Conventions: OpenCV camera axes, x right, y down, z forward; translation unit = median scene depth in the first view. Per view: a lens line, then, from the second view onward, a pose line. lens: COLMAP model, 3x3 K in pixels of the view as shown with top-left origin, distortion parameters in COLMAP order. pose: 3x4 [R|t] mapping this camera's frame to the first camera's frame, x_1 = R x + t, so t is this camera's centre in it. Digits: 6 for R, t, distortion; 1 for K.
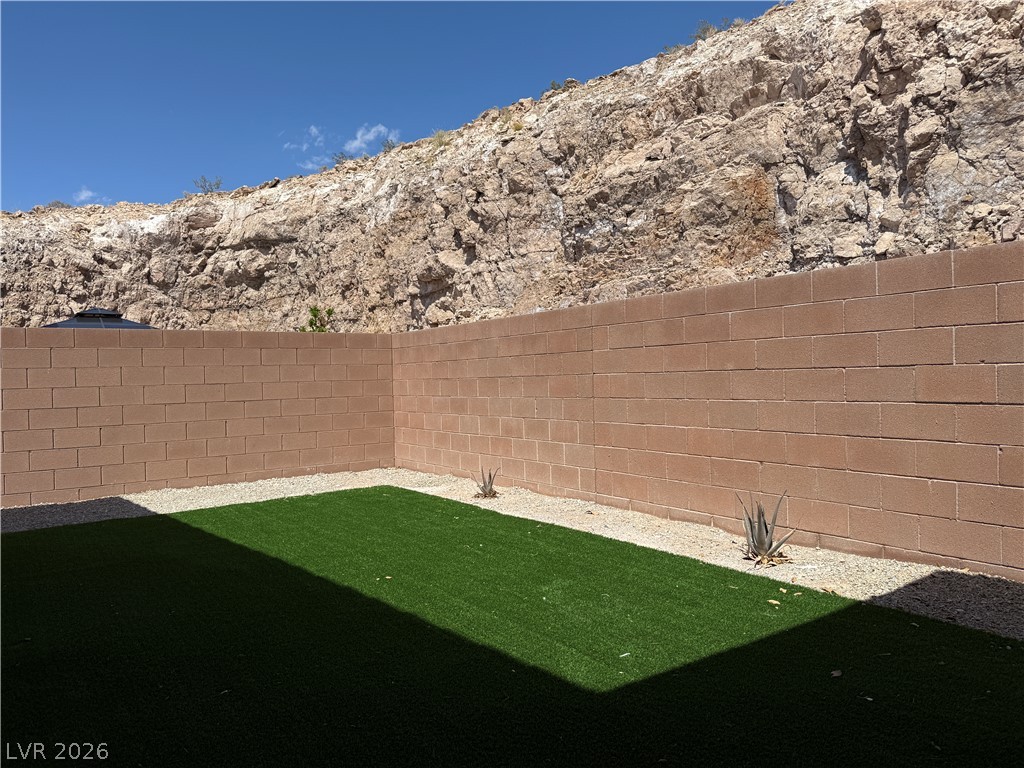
lens RADIAL K [[718.0, 0, 512.9], [0, 718.0, 391.9], [0, 0, 1]] dist [0.058908, -0.084441]
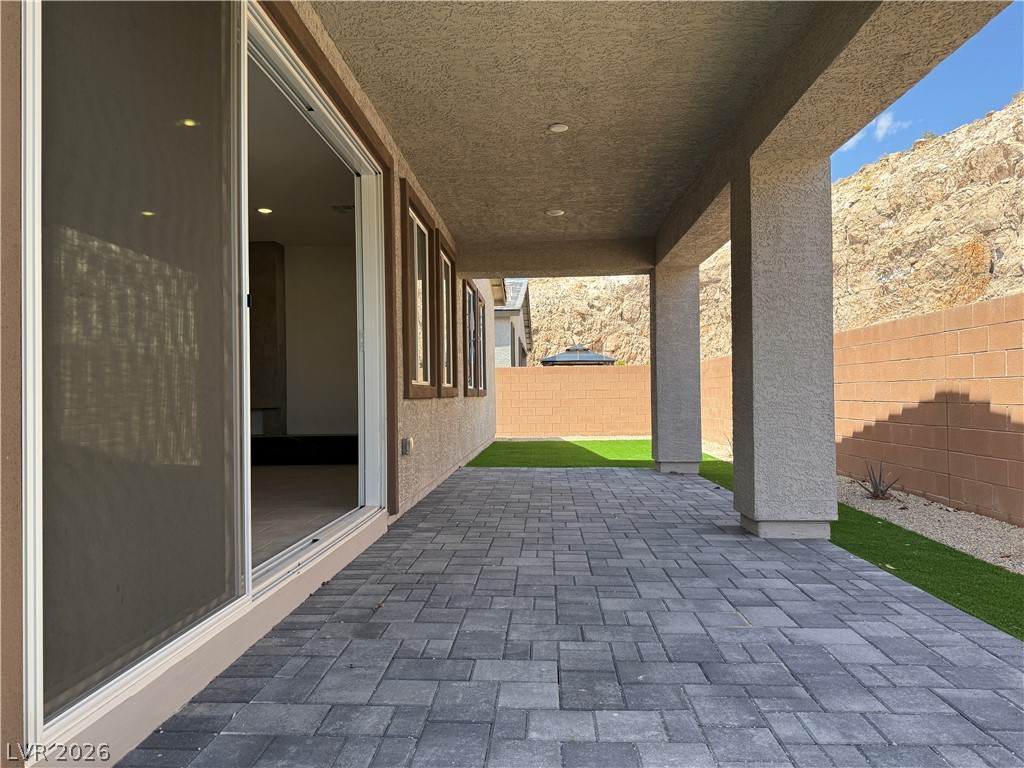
lens RADIAL K [[718.0, 0, 512.4], [0, 718.0, 383.4], [0, 0, 1]] dist [0.058908, -0.084441]
pose [[0.788122, 0.003276, -0.615510, 0.344701], [-0.016922, 0.999723, -0.016348, 0.003425], [0.615286, 0.023300, 0.787960, -0.420197]]
